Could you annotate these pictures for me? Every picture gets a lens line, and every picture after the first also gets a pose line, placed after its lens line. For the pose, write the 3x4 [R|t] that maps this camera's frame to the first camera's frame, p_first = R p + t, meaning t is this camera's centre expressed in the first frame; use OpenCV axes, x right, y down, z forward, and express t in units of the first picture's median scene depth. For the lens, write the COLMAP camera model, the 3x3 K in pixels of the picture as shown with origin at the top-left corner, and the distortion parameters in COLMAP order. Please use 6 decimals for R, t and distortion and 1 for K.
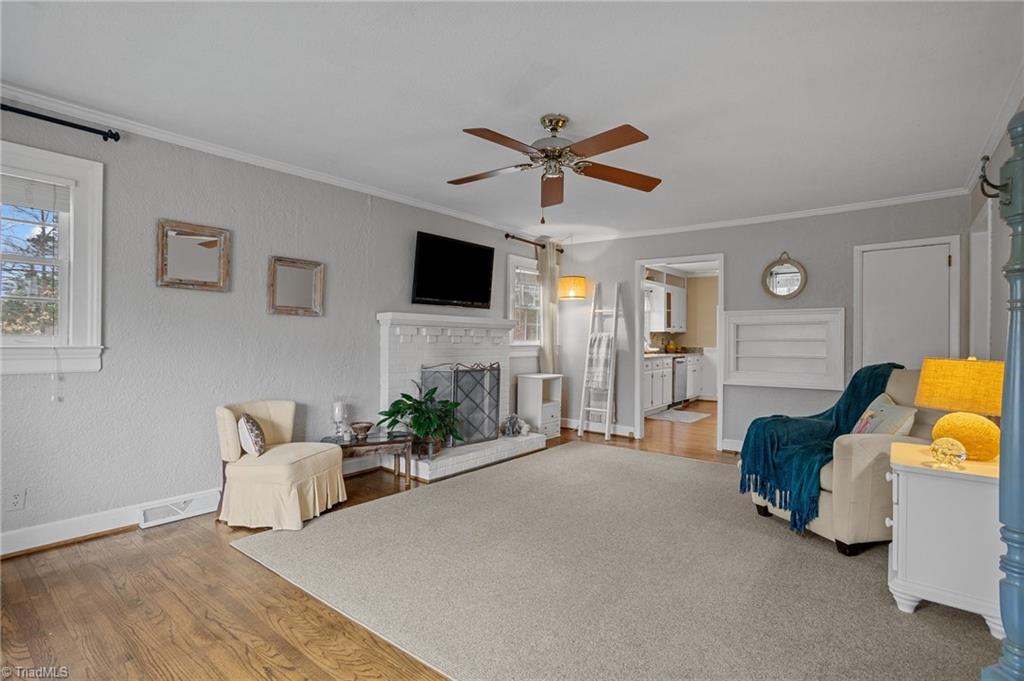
lens RADIAL K [[493.4, 0, 510.3], [0, 493.4, 334.7], [0, 0, 1]] dist [-0.056663, -0.000030]
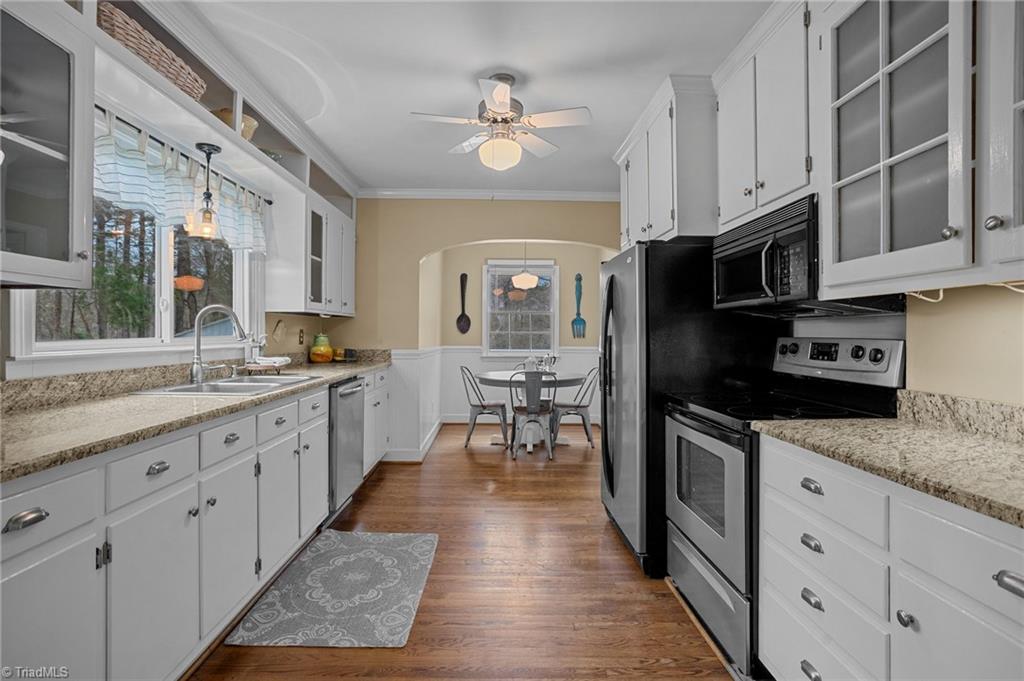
lens RADIAL K [[493.4, 0, 510.3], [0, 493.4, 334.7], [0, 0, 1]] dist [-0.056663, -0.000030]
pose [[0.764361, -0.003171, 0.644780, 0.281763], [-0.004891, 0.999931, 0.010716, 0.010767], [-0.644770, -0.011344, 0.764293, 0.893094]]
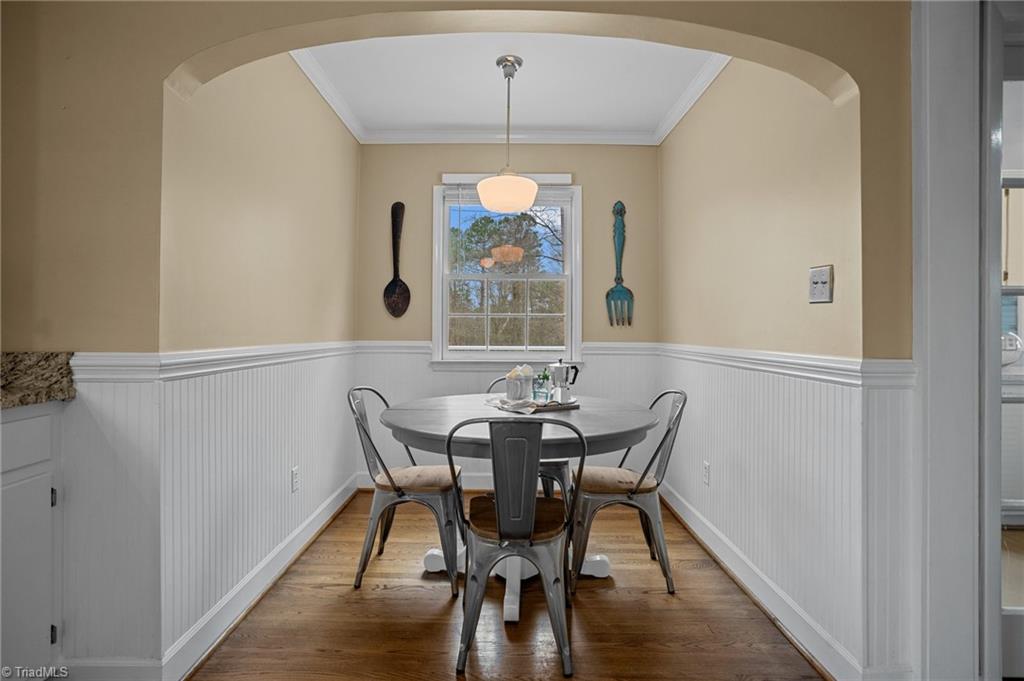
lens RADIAL K [[493.4, 0, 510.3], [0, 493.4, 334.7], [0, 0, 1]] dist [-0.056663, -0.000030]
pose [[0.781576, -0.009890, 0.623732, 0.646534], [-0.002840, 0.999808, 0.019412, 0.028975], [-0.623804, -0.016943, 0.781397, 1.261798]]
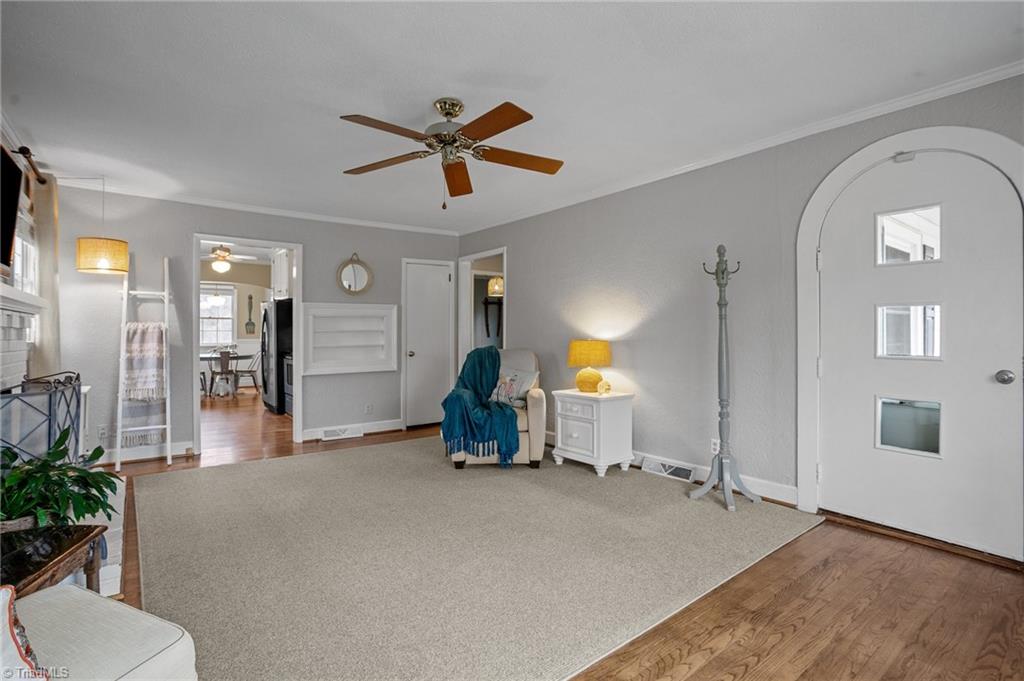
lens RADIAL K [[493.4, 0, 510.3], [0, 493.4, 334.7], [0, 0, 1]] dist [-0.056663, -0.000030]
pose [[0.235459, -0.012670, 0.971802, -0.380276], [-0.007066, 0.999866, 0.014748, -0.000415], [-0.971859, -0.010339, 0.235338, 0.305654]]
